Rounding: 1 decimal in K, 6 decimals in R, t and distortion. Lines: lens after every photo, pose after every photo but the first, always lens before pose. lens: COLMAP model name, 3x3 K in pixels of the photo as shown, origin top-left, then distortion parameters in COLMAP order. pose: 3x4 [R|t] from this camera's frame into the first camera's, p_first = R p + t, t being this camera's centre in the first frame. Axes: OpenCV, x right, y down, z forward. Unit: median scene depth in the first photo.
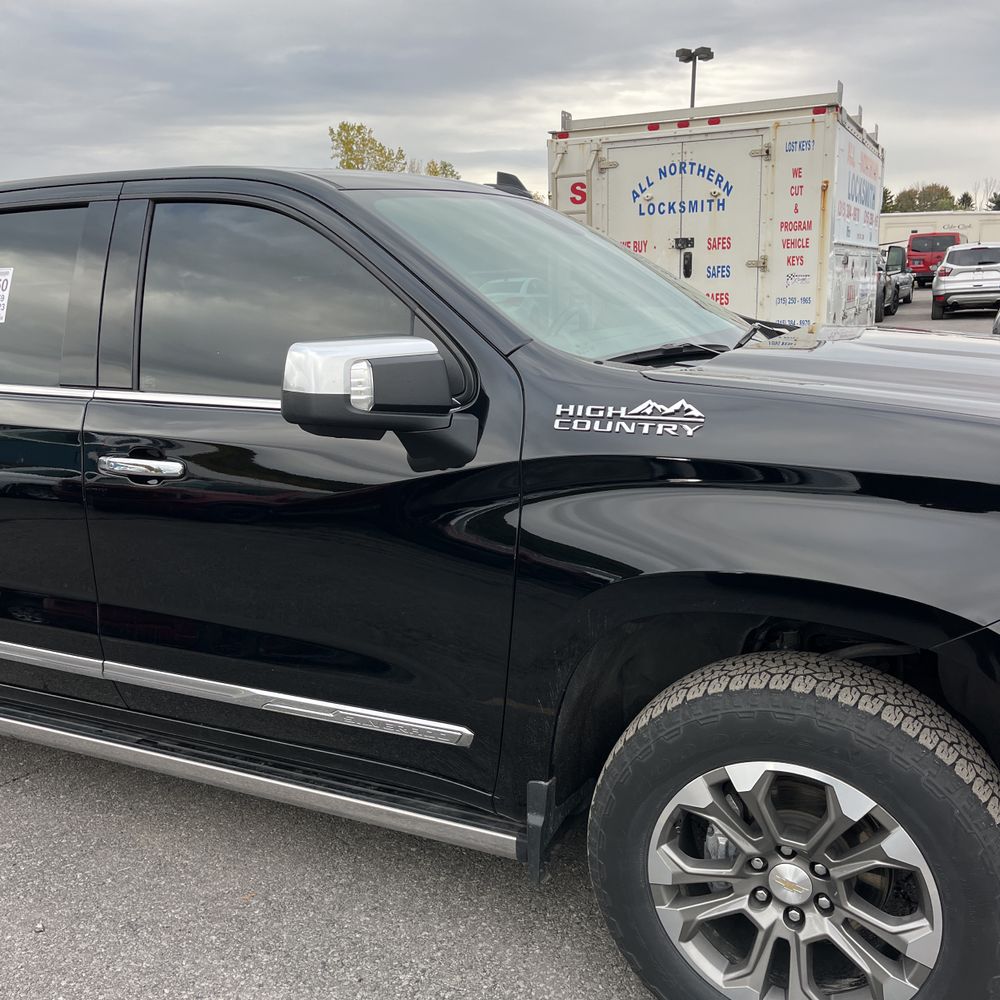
lens RADIAL K [[1000.8, 0, 496.4], [0, 1000.8, 501.1], [0, 0, 1]] dist [0.036035, -0.019271]
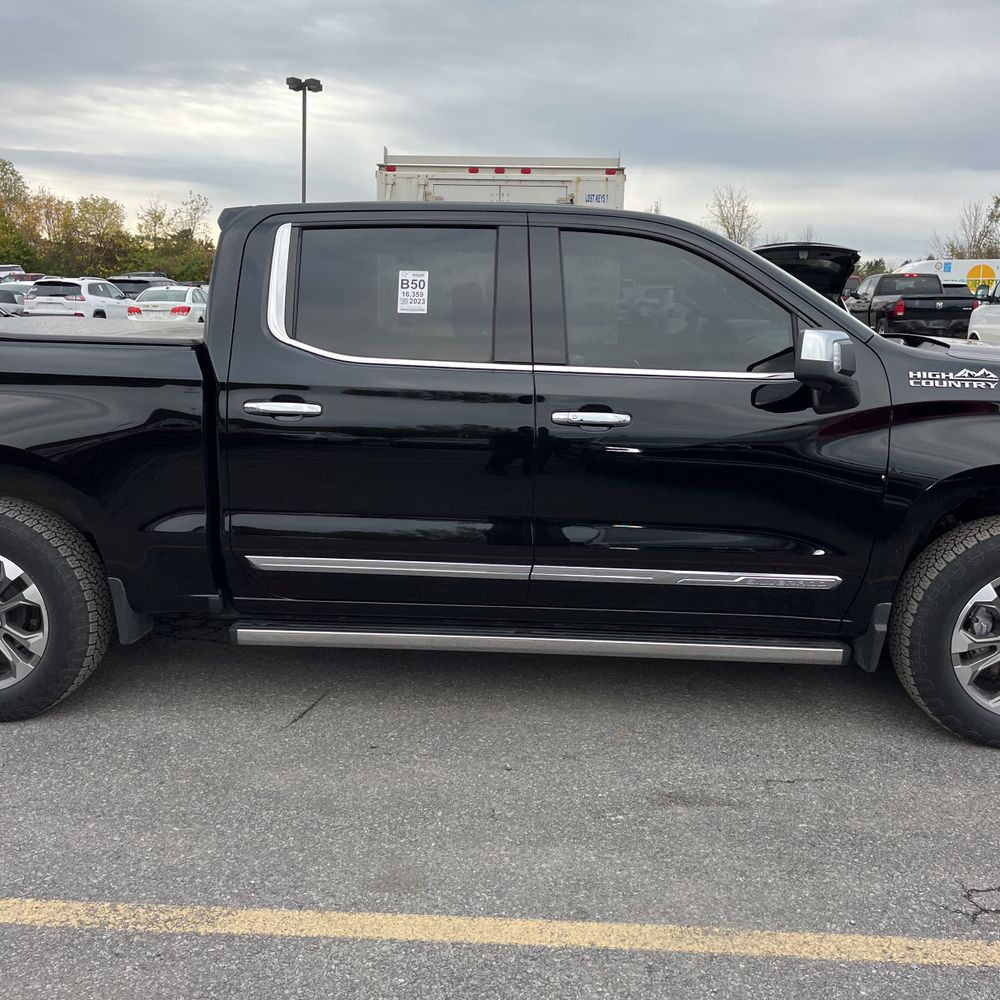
lens RADIAL K [[1000.8, 0, 496.4], [0, 1000.8, 501.1], [0, 0, 1]] dist [0.036035, -0.019271]
pose [[0.915691, -0.034740, 0.400379, -0.301749], [0.043414, 0.998978, -0.012612, 0.026905], [-0.399532, 0.028931, 0.916263, -0.065382]]
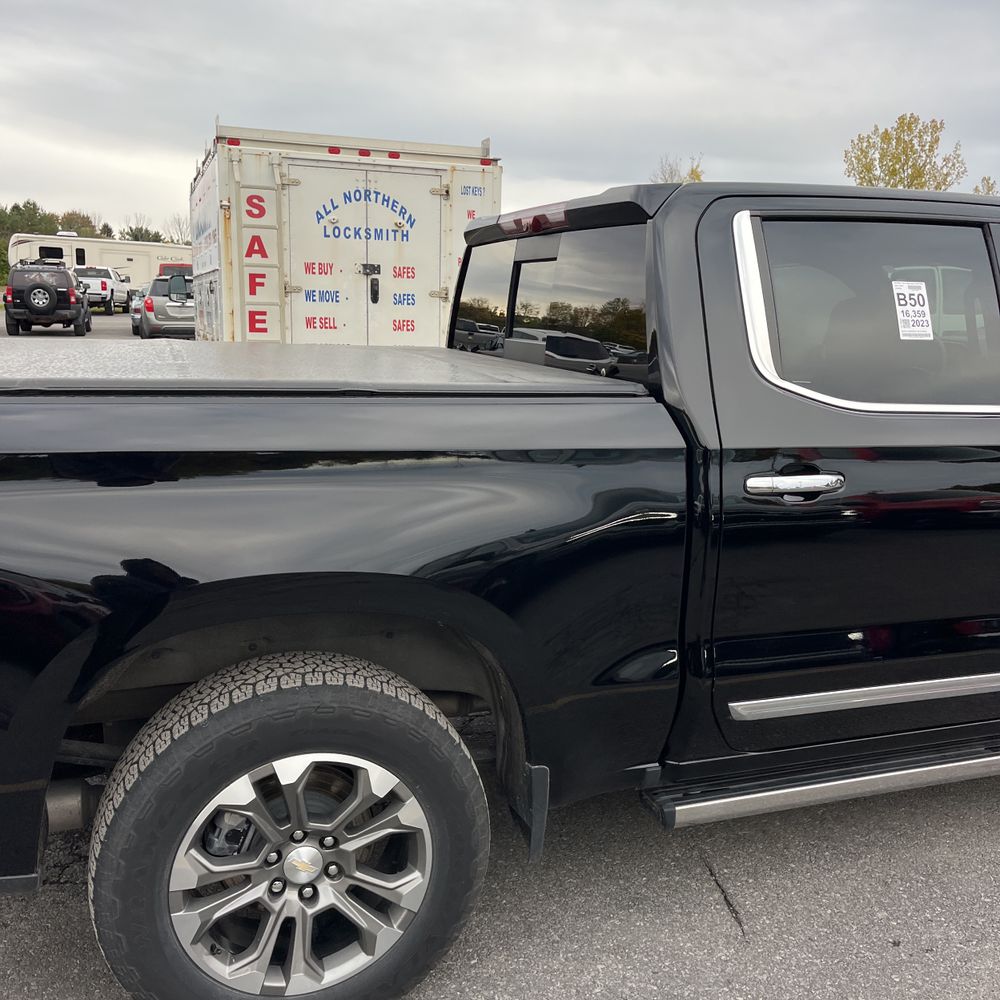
lens RADIAL K [[1000.1, 0, 504.1], [0, 1000.1, 504.0], [0, 0, 1]] dist [0.040026, -0.031972]
pose [[0.697385, -0.094392, 0.710453, -0.471075], [0.110309, 0.993614, 0.023734, -0.029834], [-0.708157, 0.061817, 0.703344, 0.206113]]
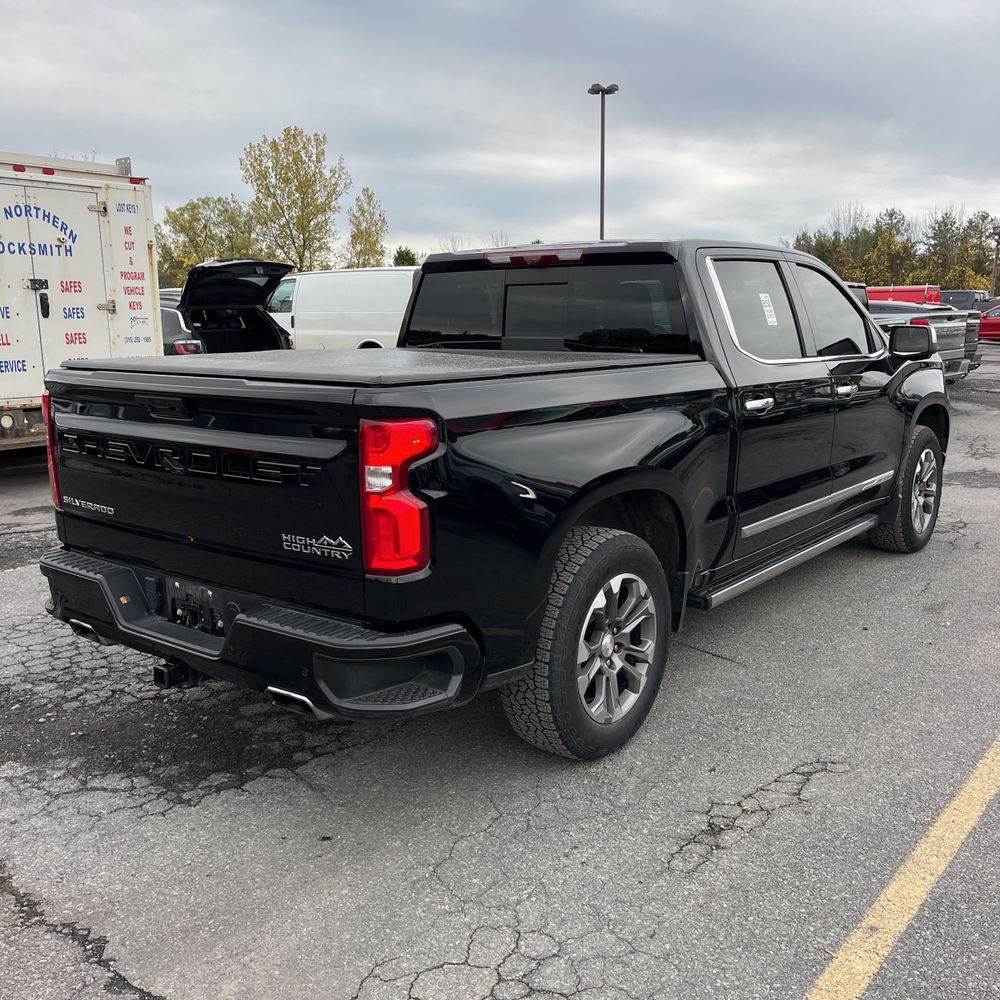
lens RADIAL K [[1000.8, 0, 496.4], [0, 1000.8, 501.1], [0, 0, 1]] dist [0.036035, -0.019271]
pose [[0.211222, -0.155303, 0.965021, -0.749097], [0.213923, 0.970706, 0.109394, -0.056355], [-0.953741, 0.183334, 0.238257, 0.357597]]
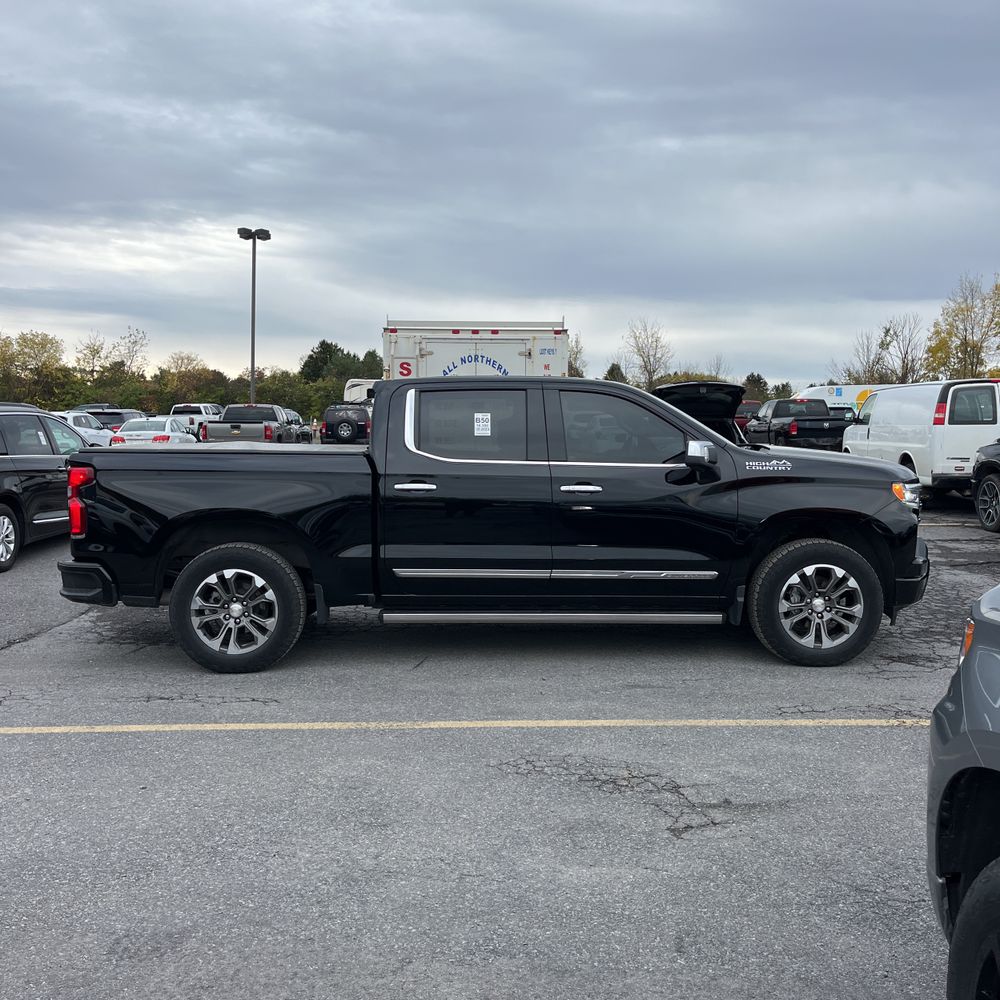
lens RADIAL K [[992.4, 0, 494.7], [0, 992.4, 497.0], [0, 0, 1]] dist [0.096429, -0.013538]
pose [[0.885314, -0.001357, 0.464992, -0.512715], [0.071693, 0.988437, -0.133613, 0.092201], [-0.459434, 0.151626, 0.875174, -0.340333]]
